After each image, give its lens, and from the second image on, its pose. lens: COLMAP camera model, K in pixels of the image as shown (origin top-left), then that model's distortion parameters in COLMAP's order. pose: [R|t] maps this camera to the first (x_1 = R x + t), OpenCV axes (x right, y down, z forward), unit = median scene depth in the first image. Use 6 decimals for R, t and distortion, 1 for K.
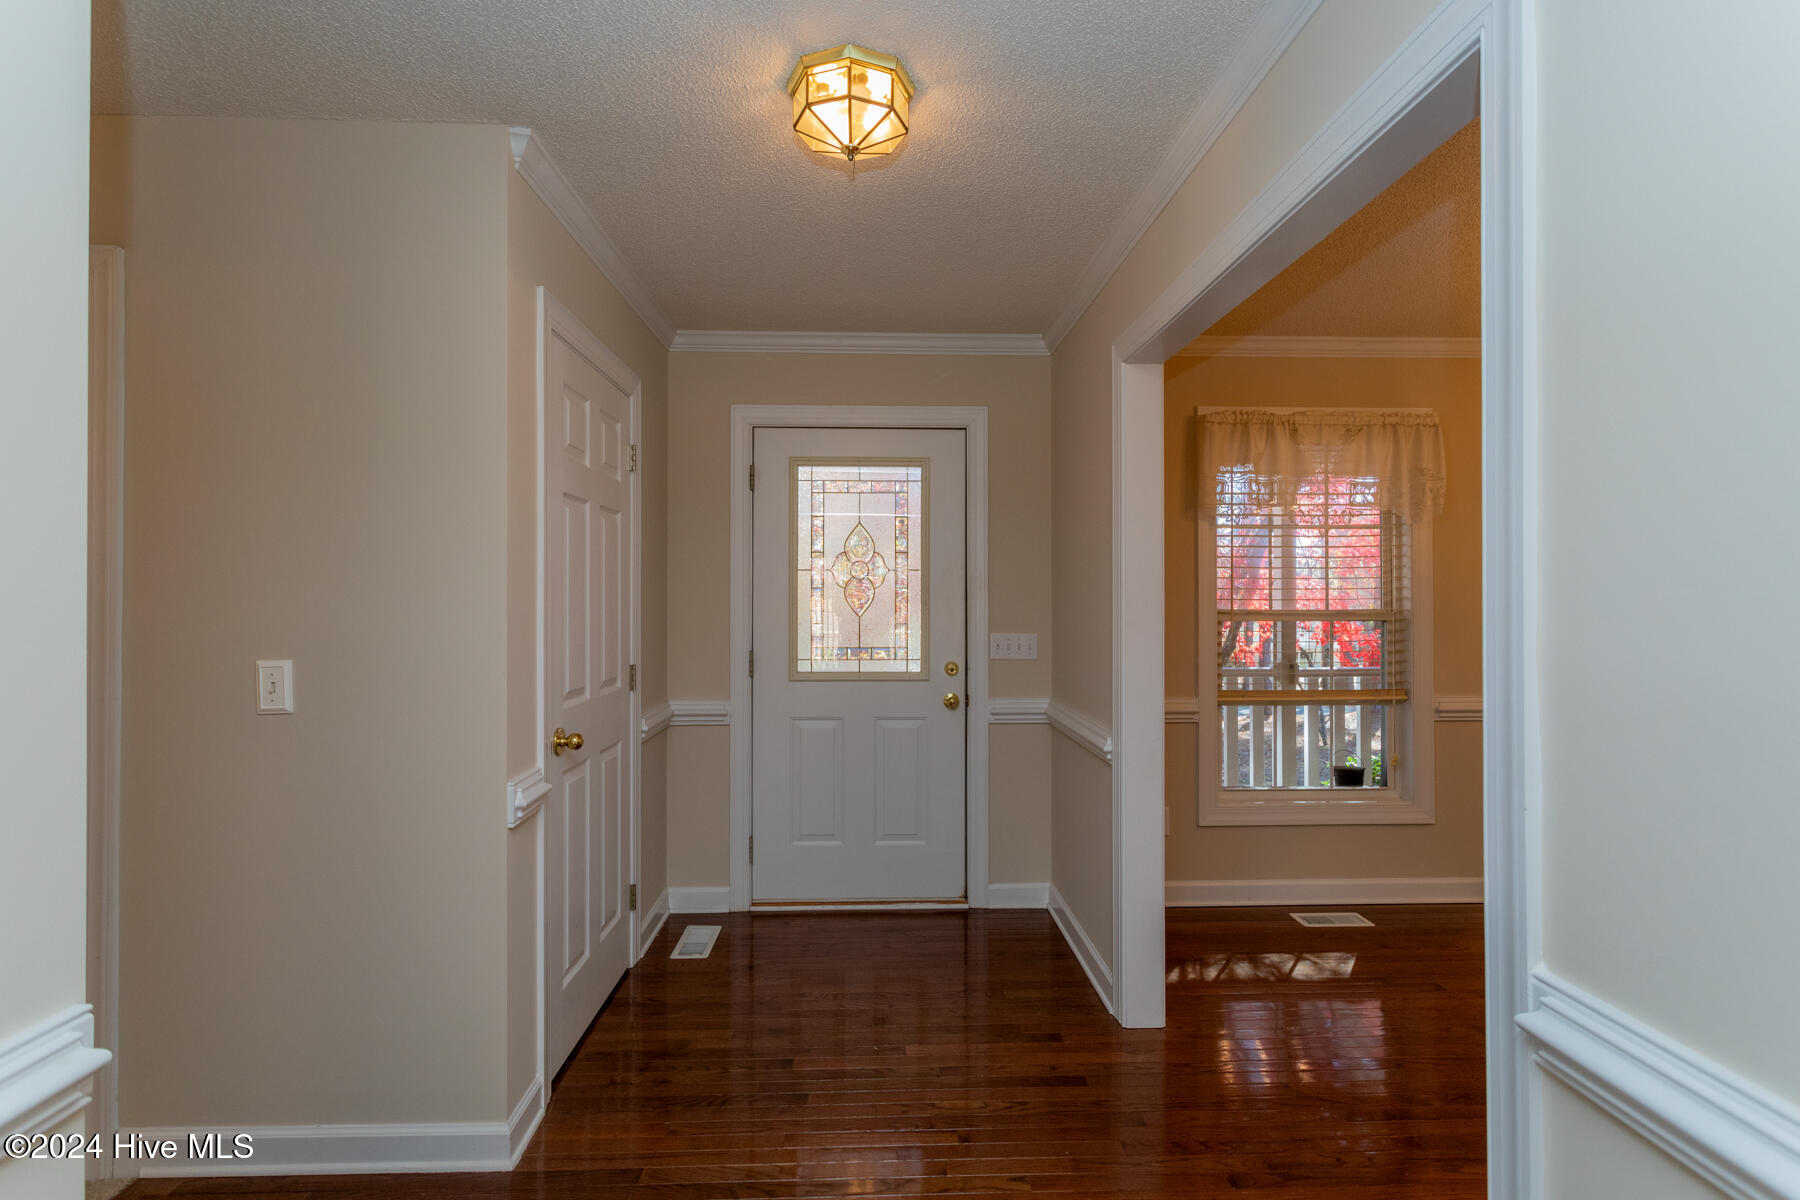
lens RADIAL K [[851.5, 0, 904.6], [0, 851.5, 605.9], [0, 0, 1]] dist [0.006179, 0.000854]
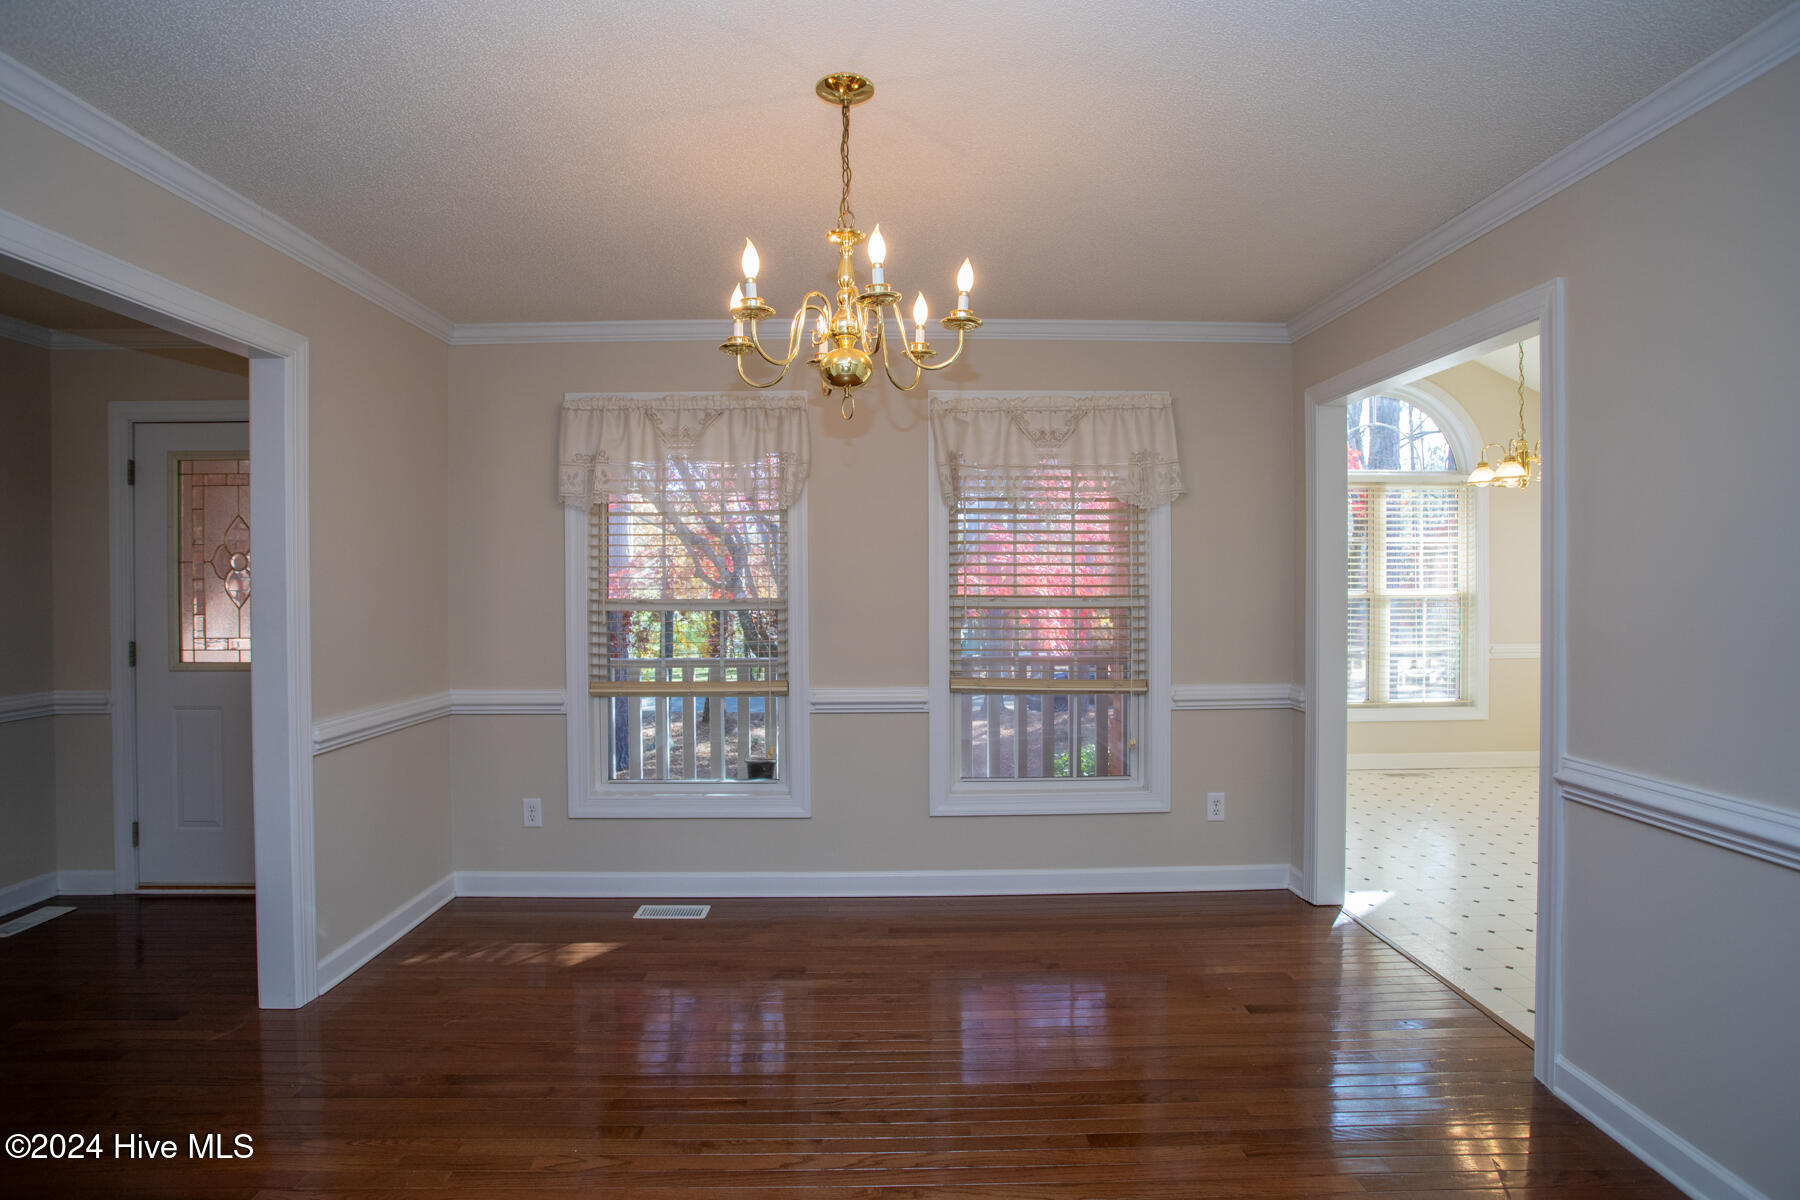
lens RADIAL K [[851.5, 0, 900.1], [0, 851.5, 608.3], [0, 0, 1]] dist [0.006179, 0.000854]
pose [[0.997316, -0.004746, -0.073067, 0.816528], [0.006135, 0.999804, 0.018798, -0.001340], [0.072963, -0.019195, 0.997150, 0.039067]]
